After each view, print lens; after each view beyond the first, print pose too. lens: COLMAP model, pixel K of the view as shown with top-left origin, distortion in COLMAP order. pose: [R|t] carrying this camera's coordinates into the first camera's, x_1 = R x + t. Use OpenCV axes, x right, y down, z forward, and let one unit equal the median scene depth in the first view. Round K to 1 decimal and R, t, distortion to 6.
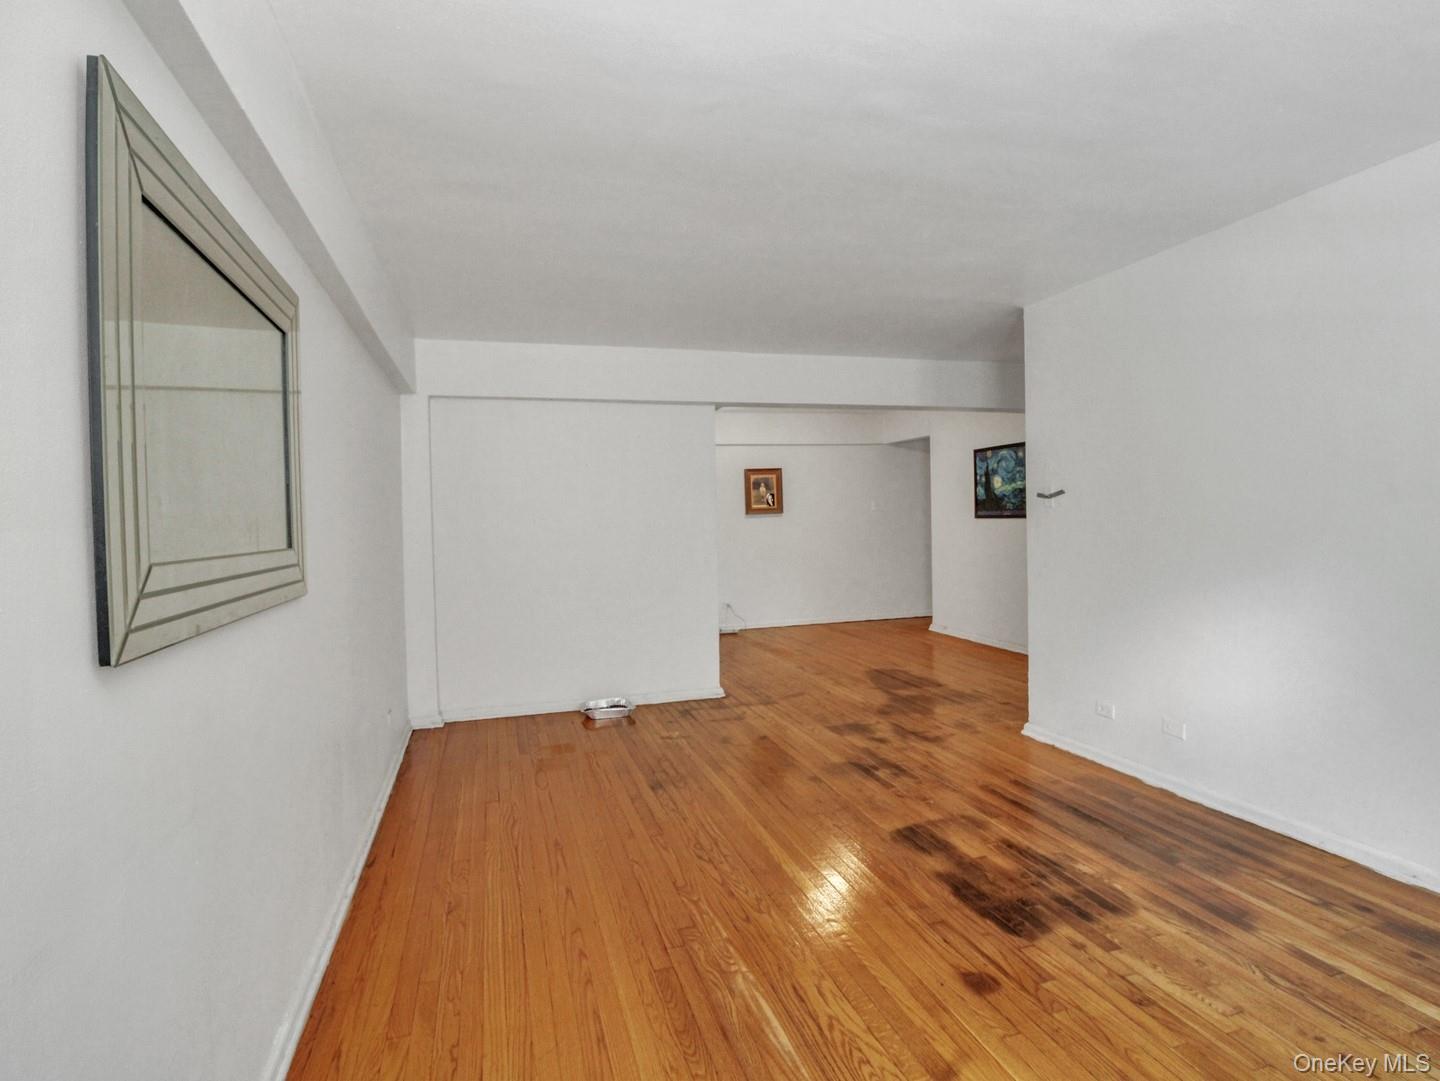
lens RADIAL K [[750.8, 0, 700.7], [0, 750.8, 534.1], [0, 0, 1]] dist [-0.001634, -0.001152]
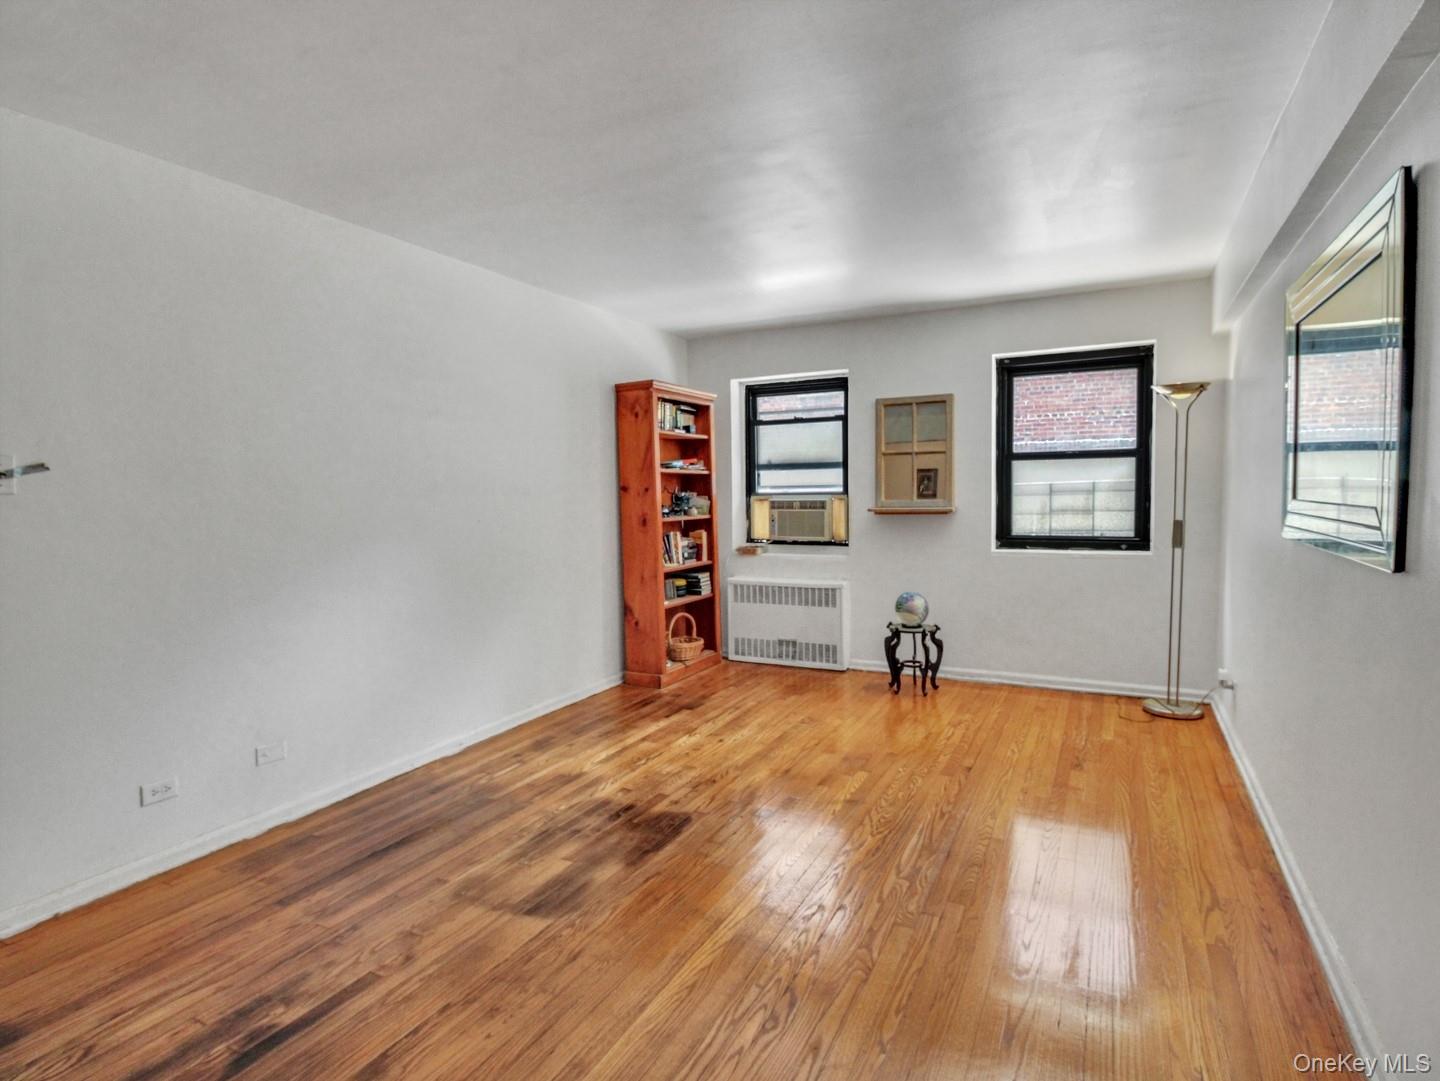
lens RADIAL K [[750.8, 0, 700.7], [0, 750.8, 534.1], [0, 0, 1]] dist [-0.001634, -0.001152]
pose [[-0.719266, -0.007437, 0.694695, -0.429892], [0.040290, 0.997813, 0.052397, -0.031022], [-0.693566, 0.065676, -0.717393, 1.595991]]
